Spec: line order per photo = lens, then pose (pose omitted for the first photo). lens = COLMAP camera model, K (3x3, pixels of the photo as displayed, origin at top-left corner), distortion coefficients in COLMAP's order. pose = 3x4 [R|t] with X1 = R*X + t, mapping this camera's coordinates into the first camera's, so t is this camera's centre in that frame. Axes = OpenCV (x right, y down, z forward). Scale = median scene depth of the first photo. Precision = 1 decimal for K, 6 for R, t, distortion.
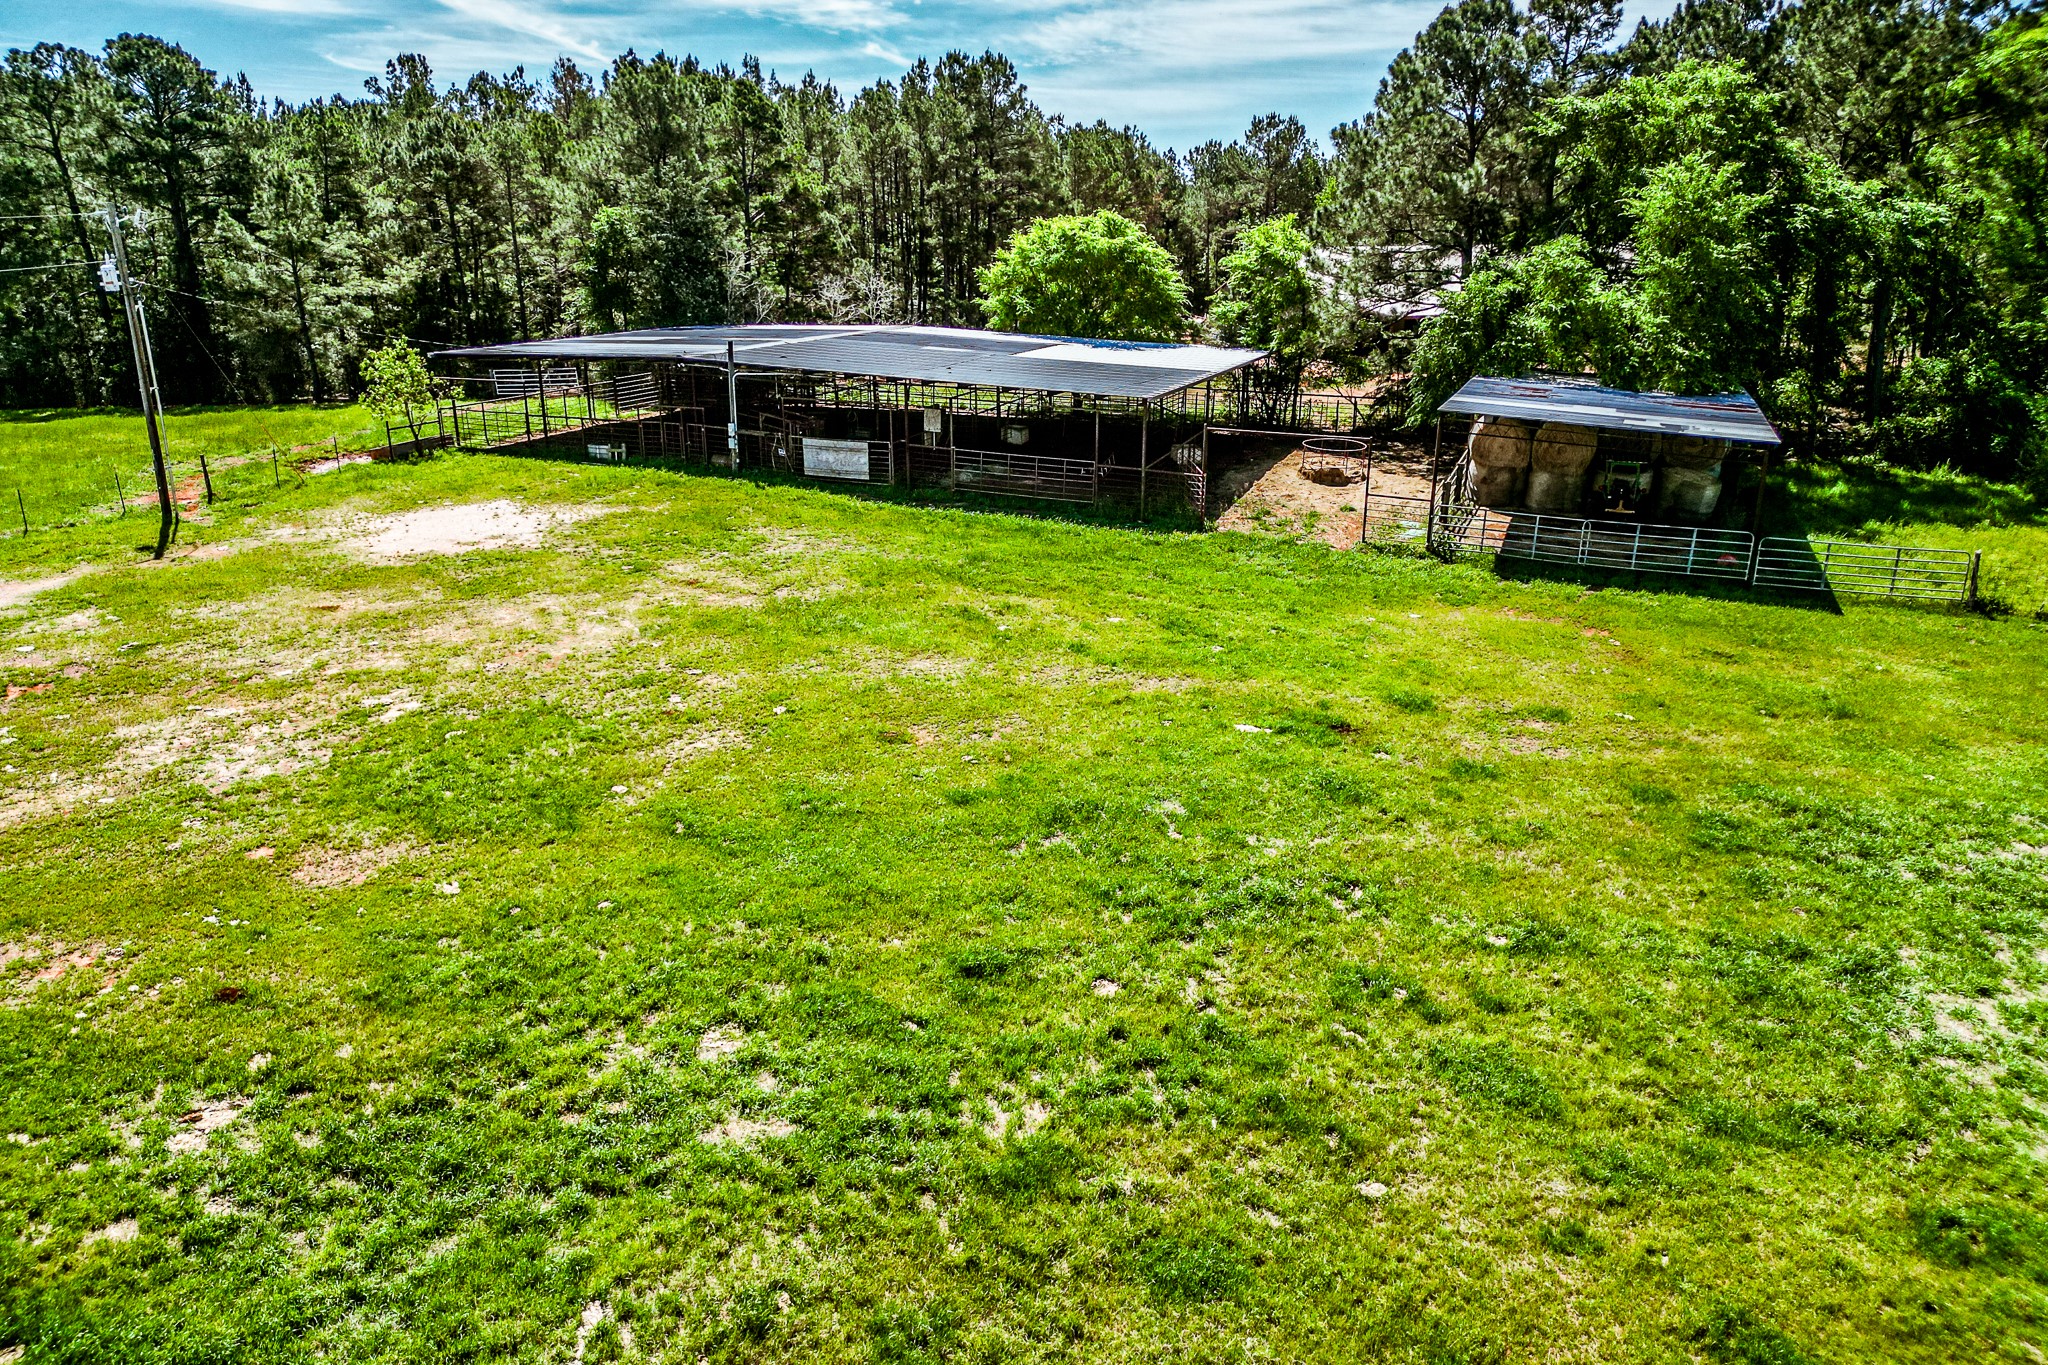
lens RADIAL K [[1439.6, 0, 1028.4], [0, 1439.6, 692.6], [0, 0, 1]] dist [0.071680, -0.061889]
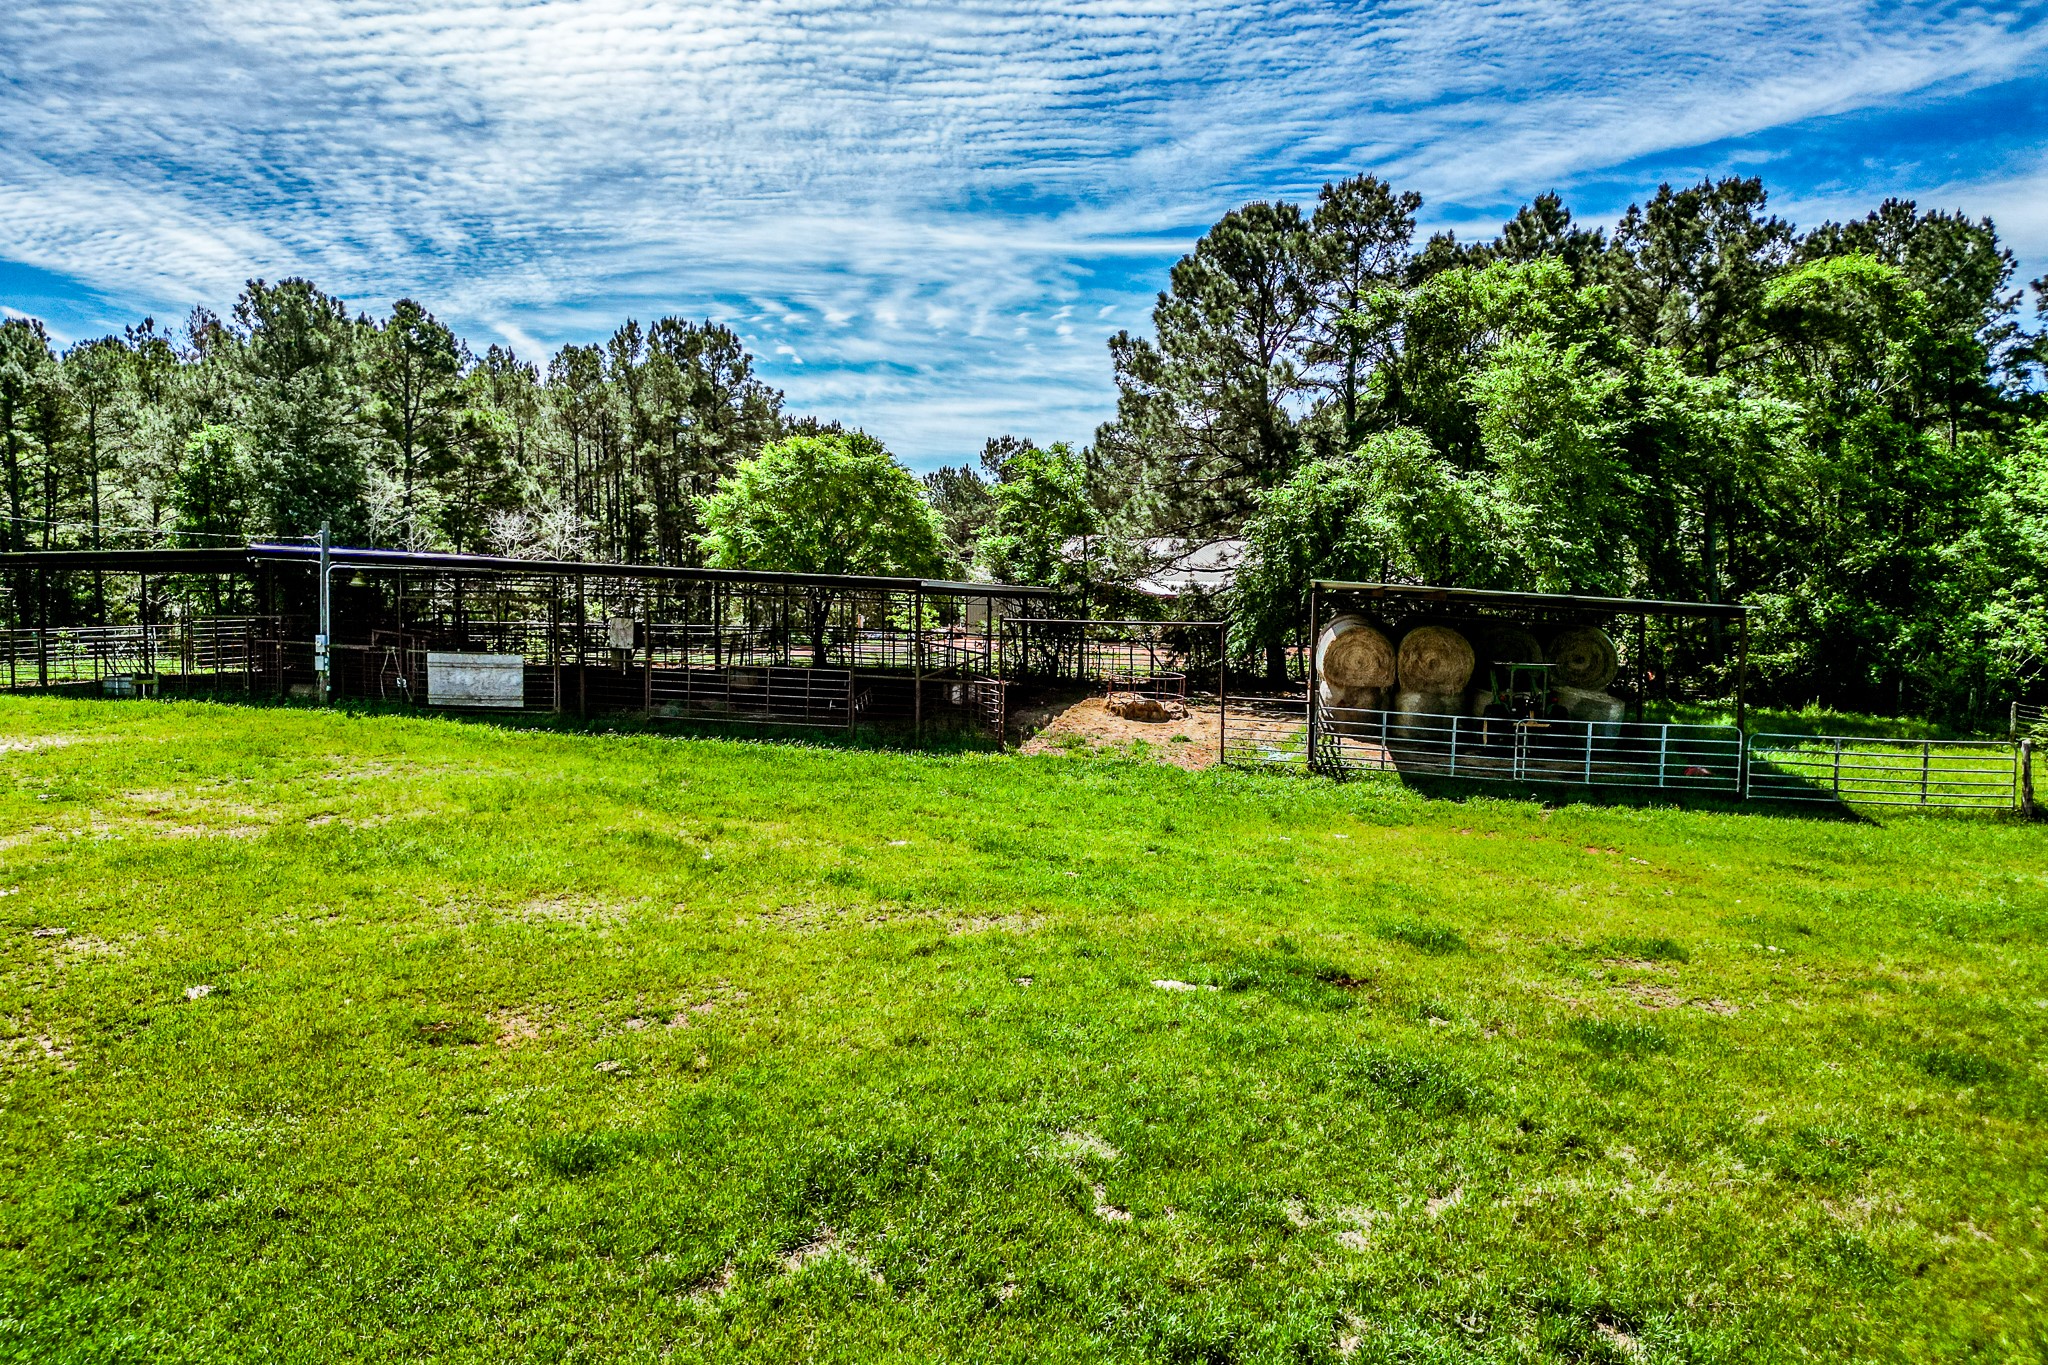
lens RADIAL K [[1439.6, 0, 1034.7], [0, 1439.6, 688.4], [0, 0, 1]] dist [0.071680, -0.061889]
pose [[0.982453, -0.004393, 0.186456, 0.002513], [0.049585, 0.969896, -0.238417, 0.027985], [-0.179796, 0.243479, 0.953096, 0.313261]]
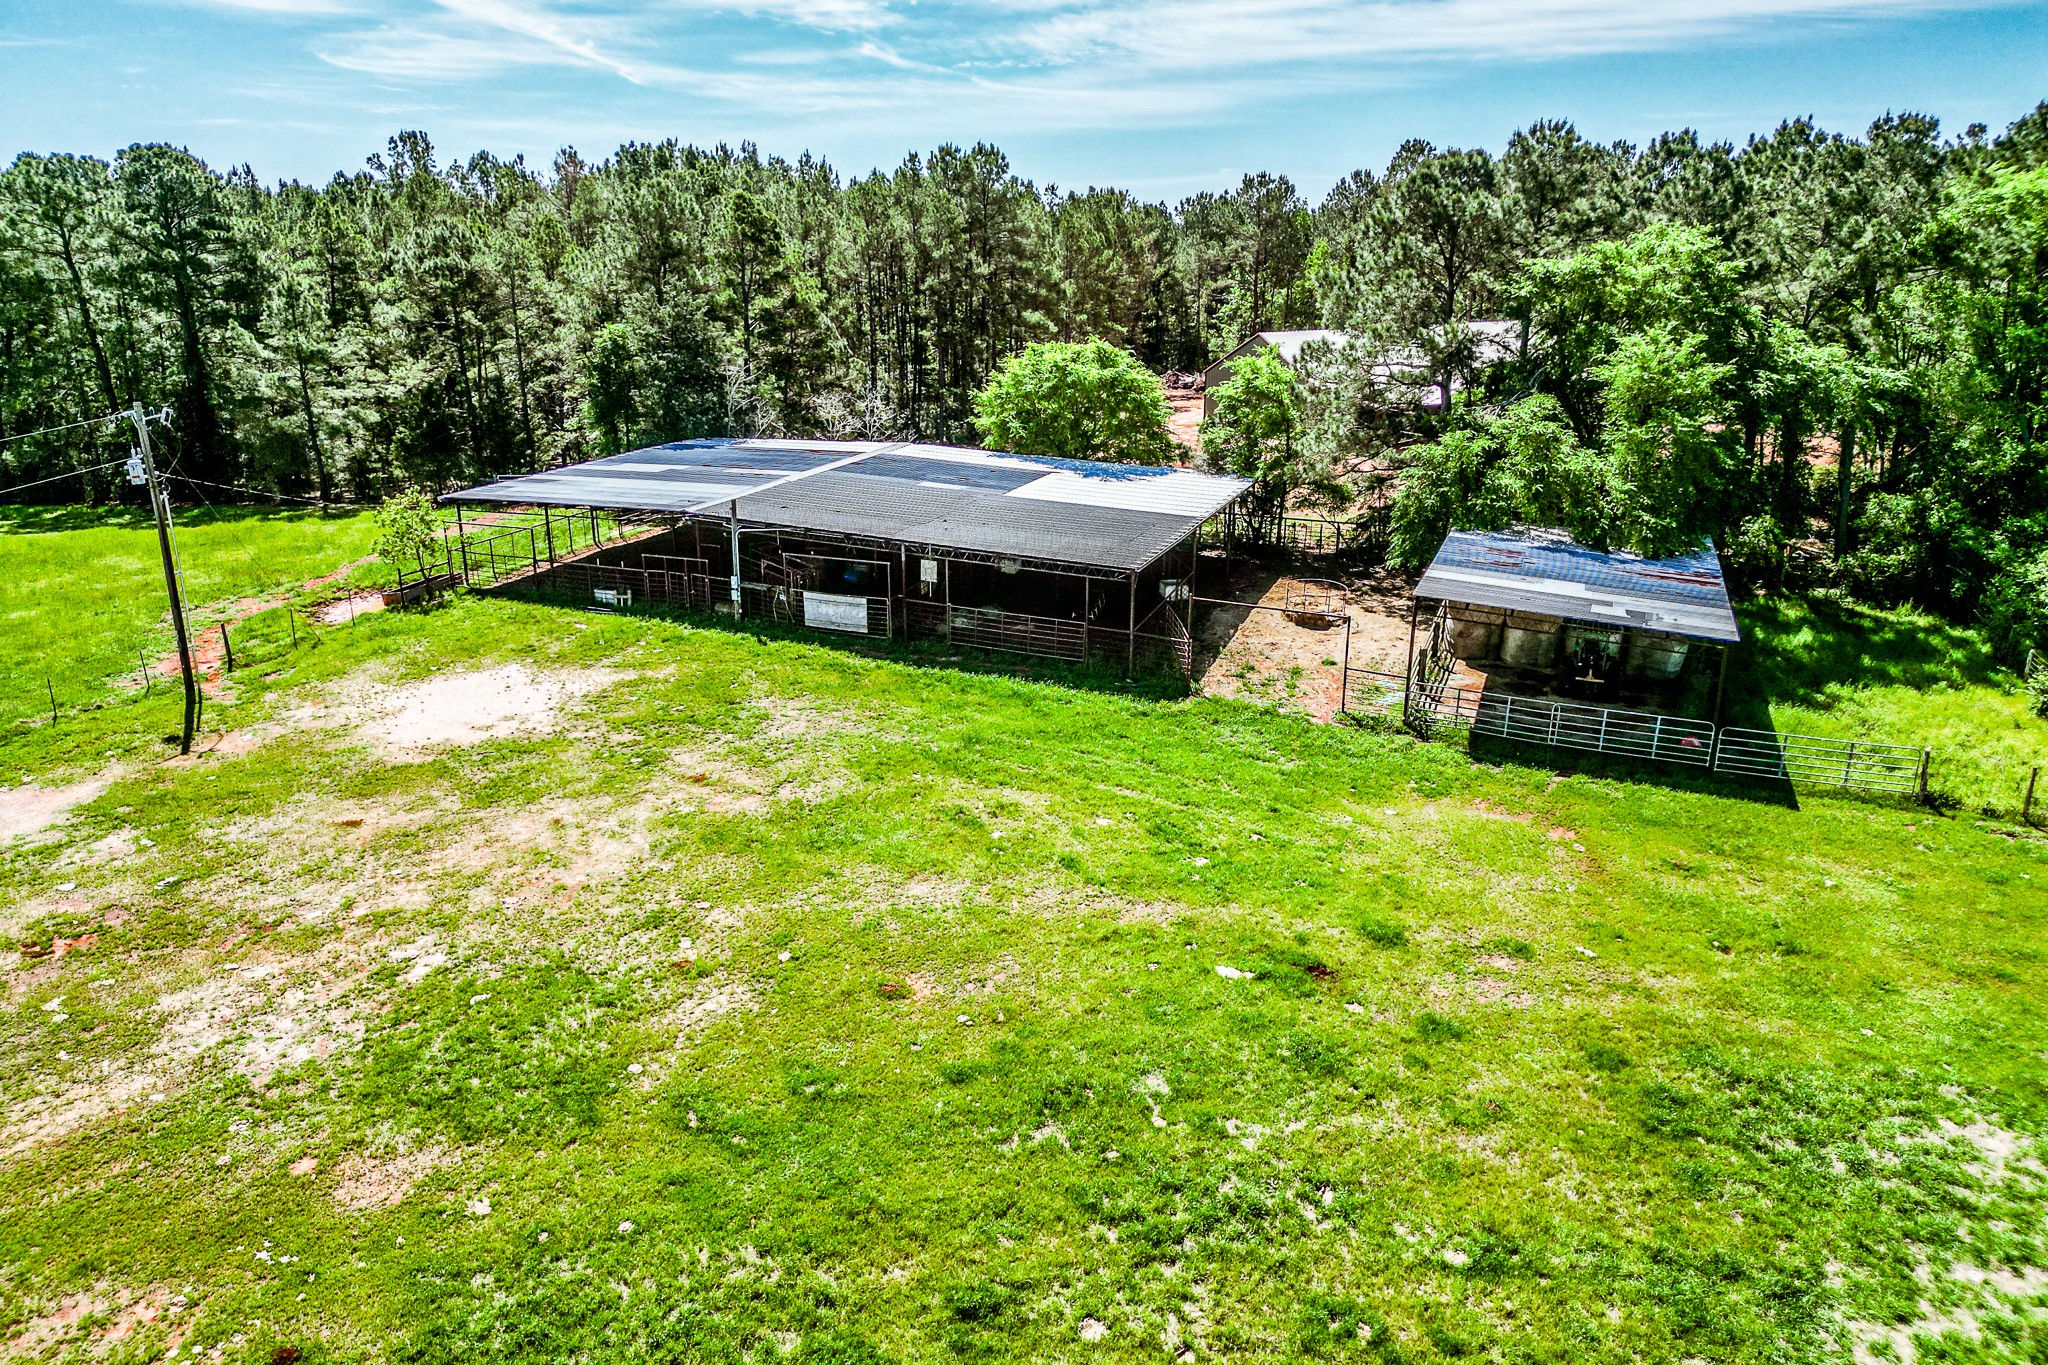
lens RADIAL K [[1439.6, 0, 1028.3], [0, 1439.6, 692.5], [0, 0, 1]] dist [0.071680, -0.061889]
pose [[0.999991, -0.000467, 0.004241, 0.000735], [0.000467, 1.000000, -0.000052, -0.118176], [-0.004241, 0.000054, 0.999991, -0.037935]]
